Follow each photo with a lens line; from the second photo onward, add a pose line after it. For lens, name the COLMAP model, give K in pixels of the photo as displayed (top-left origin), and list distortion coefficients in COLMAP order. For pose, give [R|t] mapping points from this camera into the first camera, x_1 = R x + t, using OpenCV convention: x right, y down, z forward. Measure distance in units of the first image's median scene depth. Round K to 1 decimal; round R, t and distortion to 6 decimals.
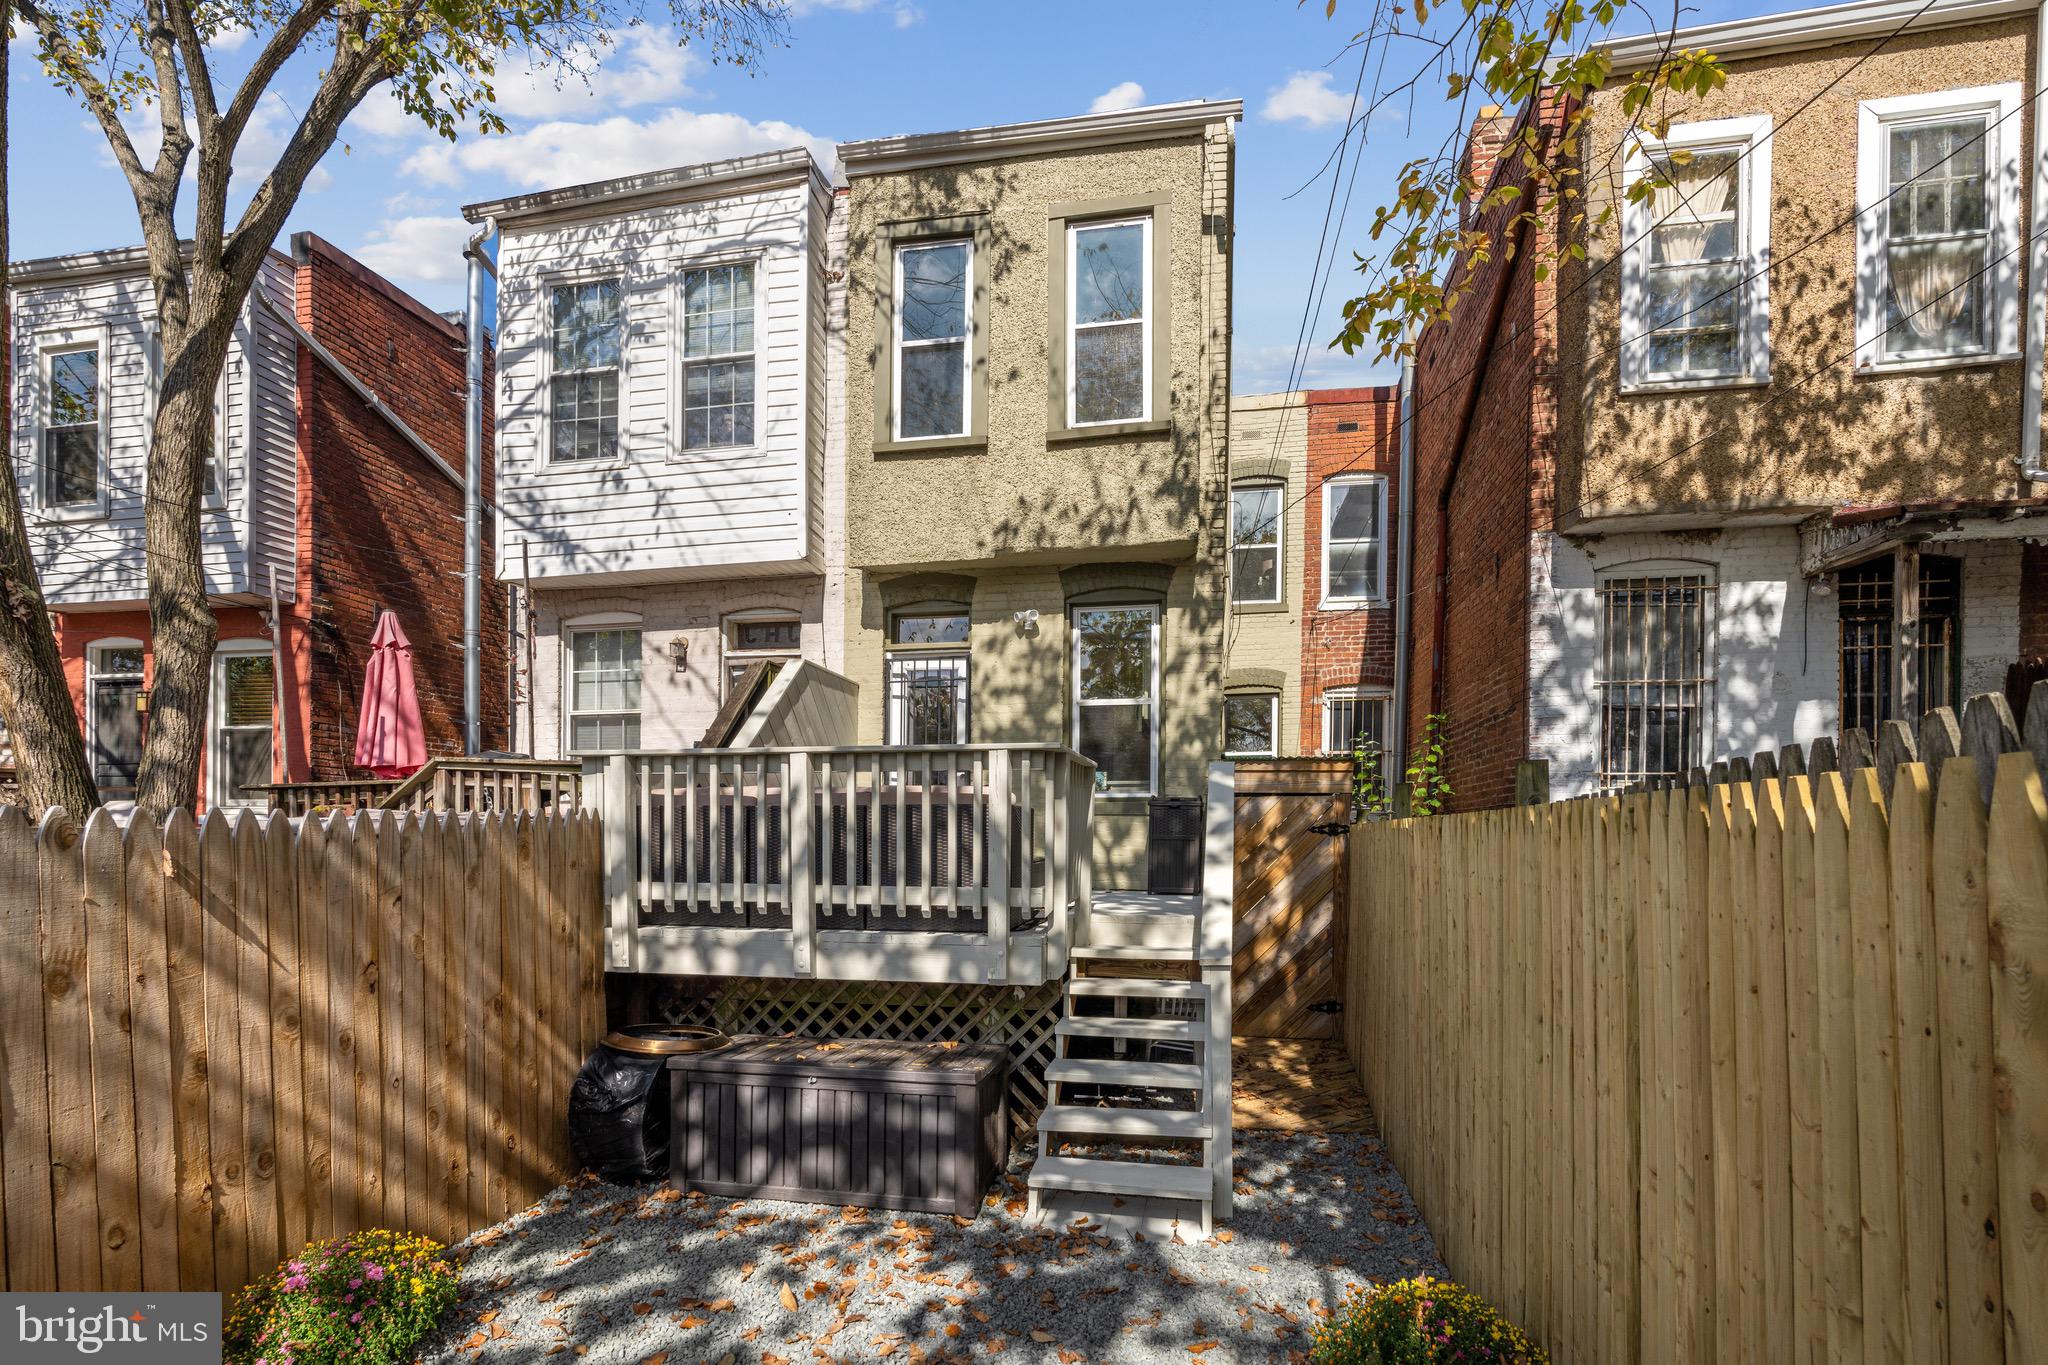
lens RADIAL K [[950.7, 0, 949.1], [0, 950.7, 853.2], [0, 0, 1]] dist [-0.003216, -0.000831]
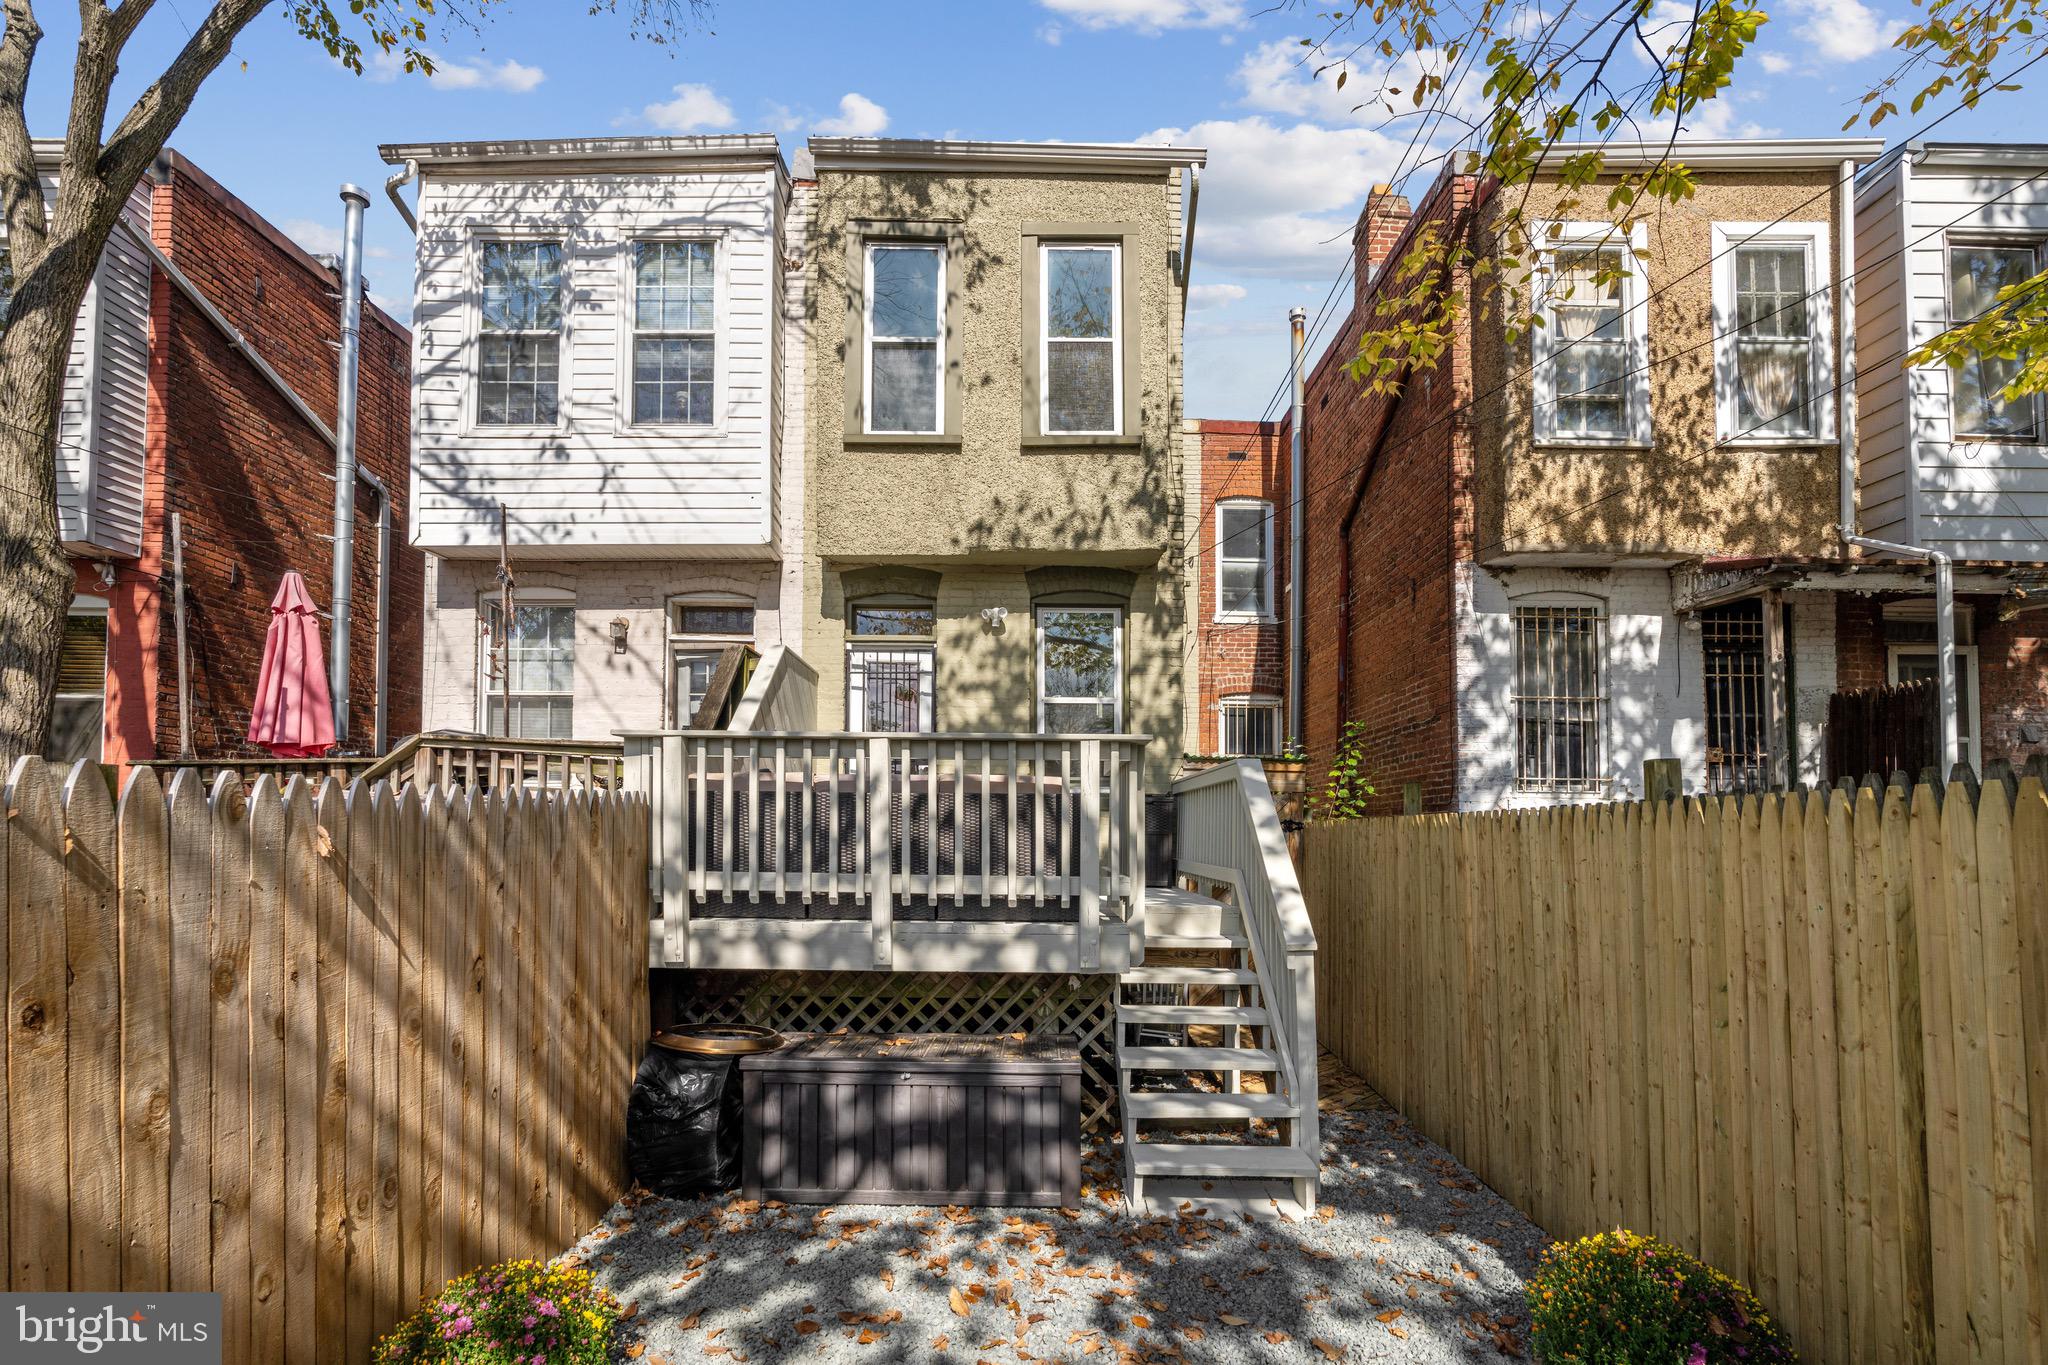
lens RADIAL K [[950.7, 0, 955.9], [0, 950.7, 813.8], [0, 0, 1]] dist [-0.003216, -0.000831]
pose [[0.983504, 0.012785, 0.180434, -0.163263], [-0.005647, 0.999183, -0.040020, 0.006351], [-0.180798, 0.038340, 0.982773, 0.019279]]
